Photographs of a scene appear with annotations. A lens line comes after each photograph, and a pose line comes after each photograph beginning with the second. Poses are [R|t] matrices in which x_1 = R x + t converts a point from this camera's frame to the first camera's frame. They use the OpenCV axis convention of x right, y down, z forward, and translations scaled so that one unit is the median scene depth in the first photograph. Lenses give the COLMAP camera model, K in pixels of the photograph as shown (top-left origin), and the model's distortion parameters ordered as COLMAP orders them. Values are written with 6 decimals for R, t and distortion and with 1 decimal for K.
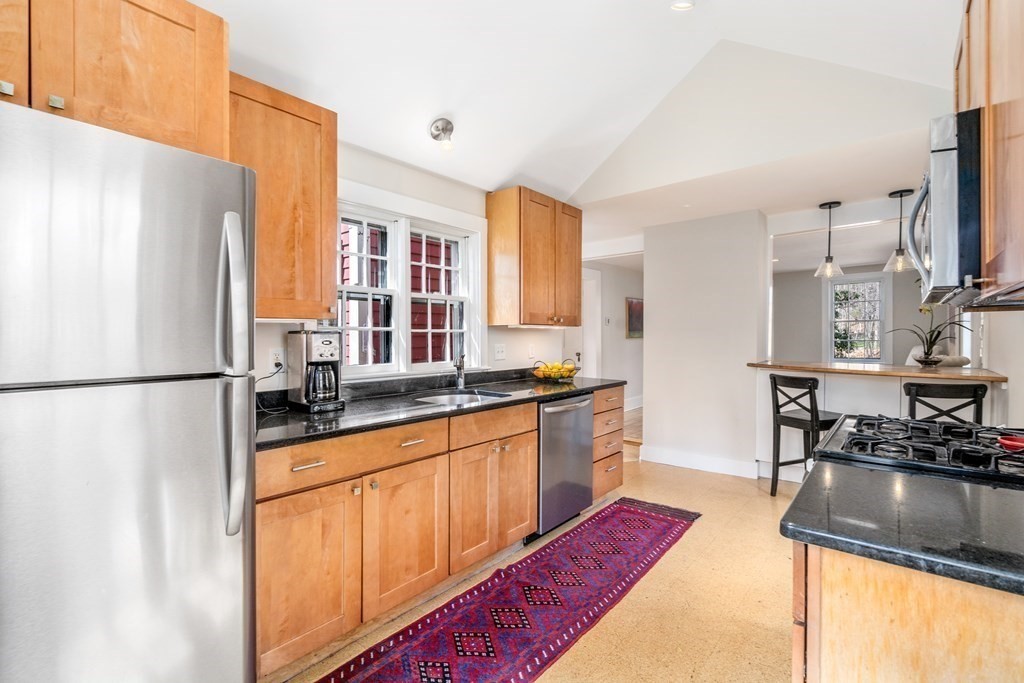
lens RADIAL K [[457.2, 0, 512.0], [0, 457.2, 341.5], [0, 0, 1]] dist [-0.005275, -0.000328]
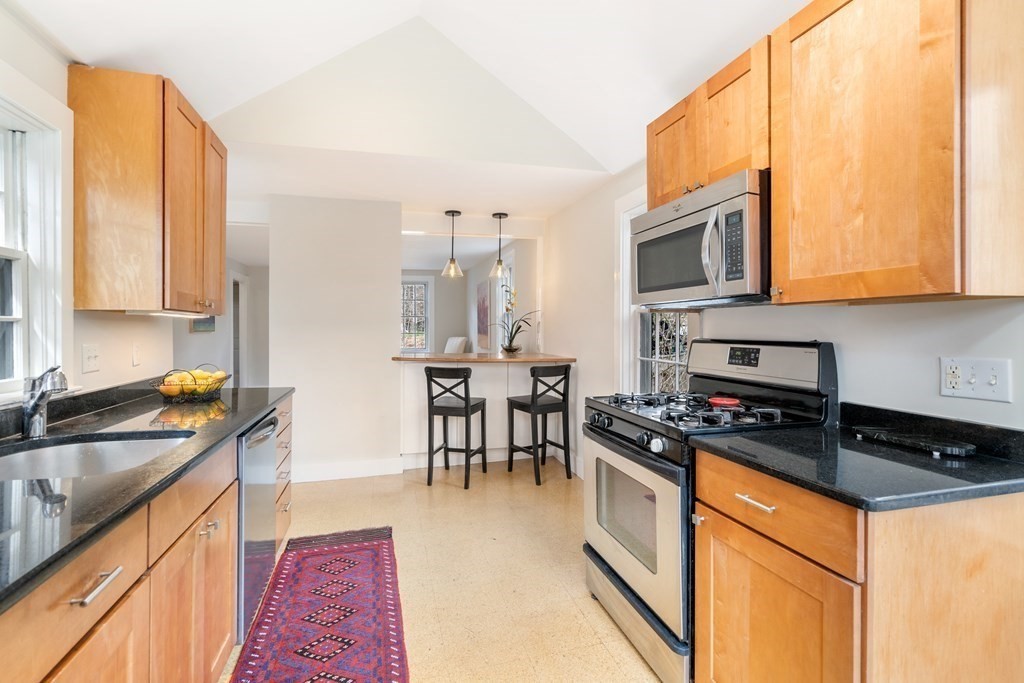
lens RADIAL K [[470.0, 0, 506.8], [0, 470.0, 330.6], [0, 0, 1]] dist [0.001227, 0.000489]
pose [[0.574797, 0.000641, 0.818296, -0.213364], [0.008105, 0.999946, -0.006477, -0.002022], [-0.818256, 0.010355, 0.574761, 0.268150]]
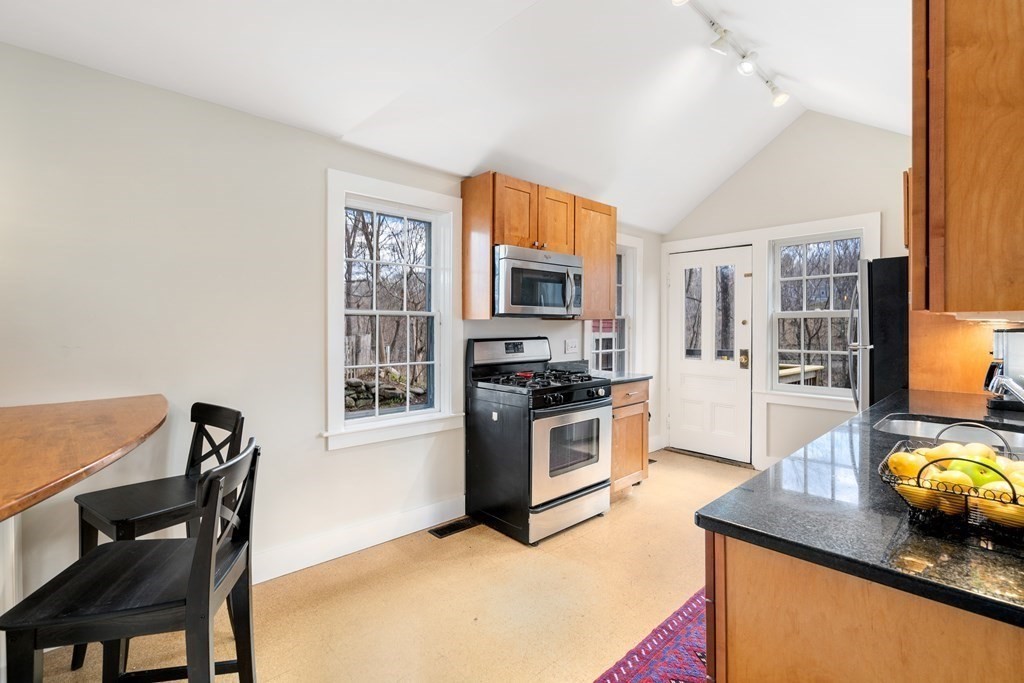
lens RADIAL K [[470.0, 0, 506.8], [0, 470.0, 330.6], [0, 0, 1]] dist [0.001227, 0.000489]
pose [[-0.991989, 0.001873, 0.126314, 0.357726], [0.004036, 0.999850, 0.016870, -0.024812], [-0.126264, 0.017244, -0.991847, 1.407001]]
